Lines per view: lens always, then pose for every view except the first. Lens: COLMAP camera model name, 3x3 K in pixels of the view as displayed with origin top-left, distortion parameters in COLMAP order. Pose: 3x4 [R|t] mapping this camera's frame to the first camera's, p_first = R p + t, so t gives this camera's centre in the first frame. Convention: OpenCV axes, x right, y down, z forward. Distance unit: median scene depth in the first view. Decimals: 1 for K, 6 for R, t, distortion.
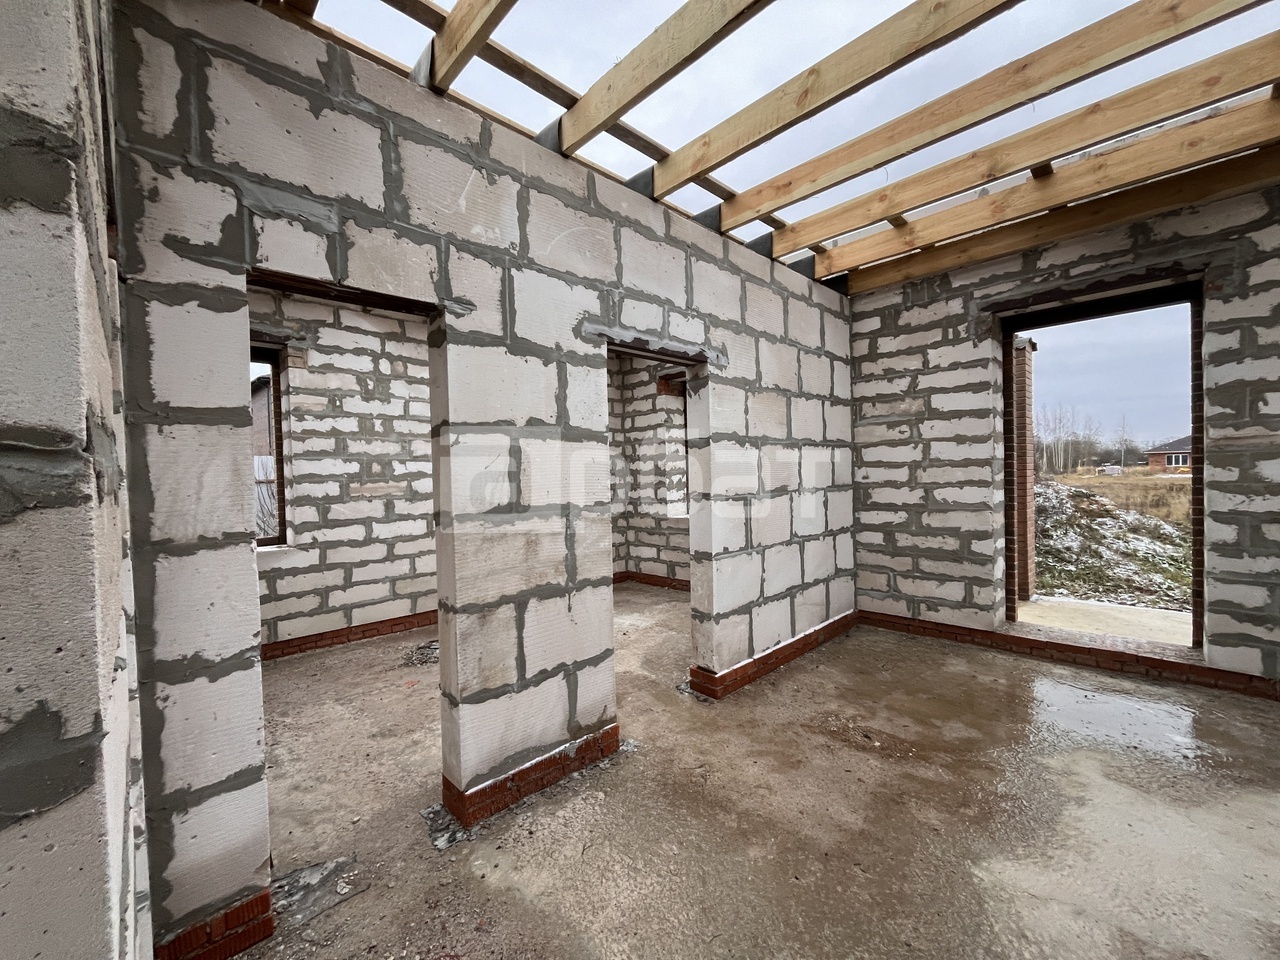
lens RADIAL K [[516.4, 0, 638.1], [0, 516.4, 485.3], [0, 0, 1]] dist [-0.001001, -0.000703]
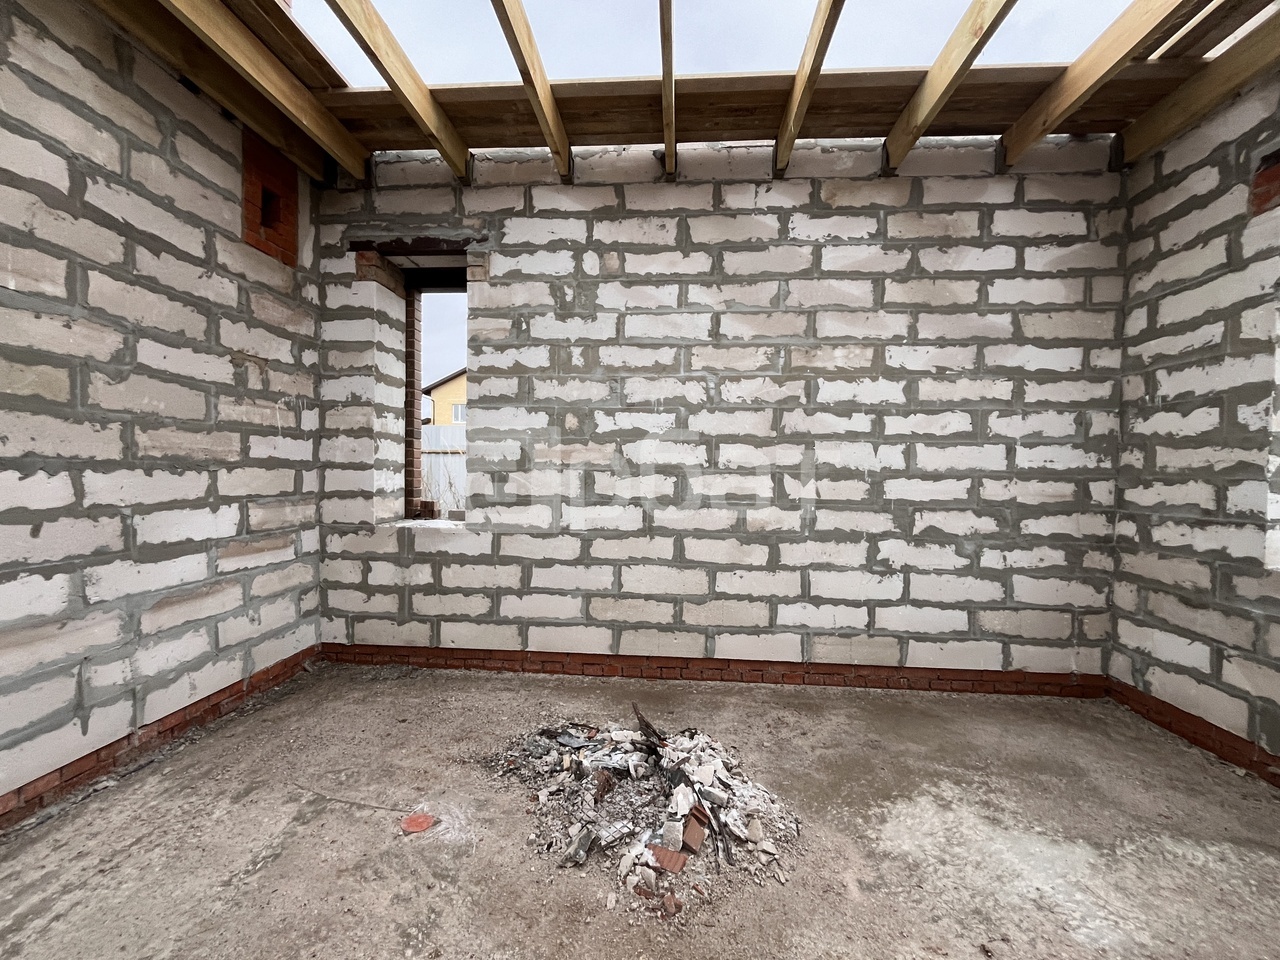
lens RADIAL K [[516.4, 0, 638.1], [0, 516.4, 485.3], [0, 0, 1]] dist [-0.001001, -0.000703]
pose [[0.663492, 0.059119, -0.745844, 0.043694], [-0.048705, 0.998172, 0.035792, 0.019662], [0.746596, 0.012579, 0.665158, 0.620108]]
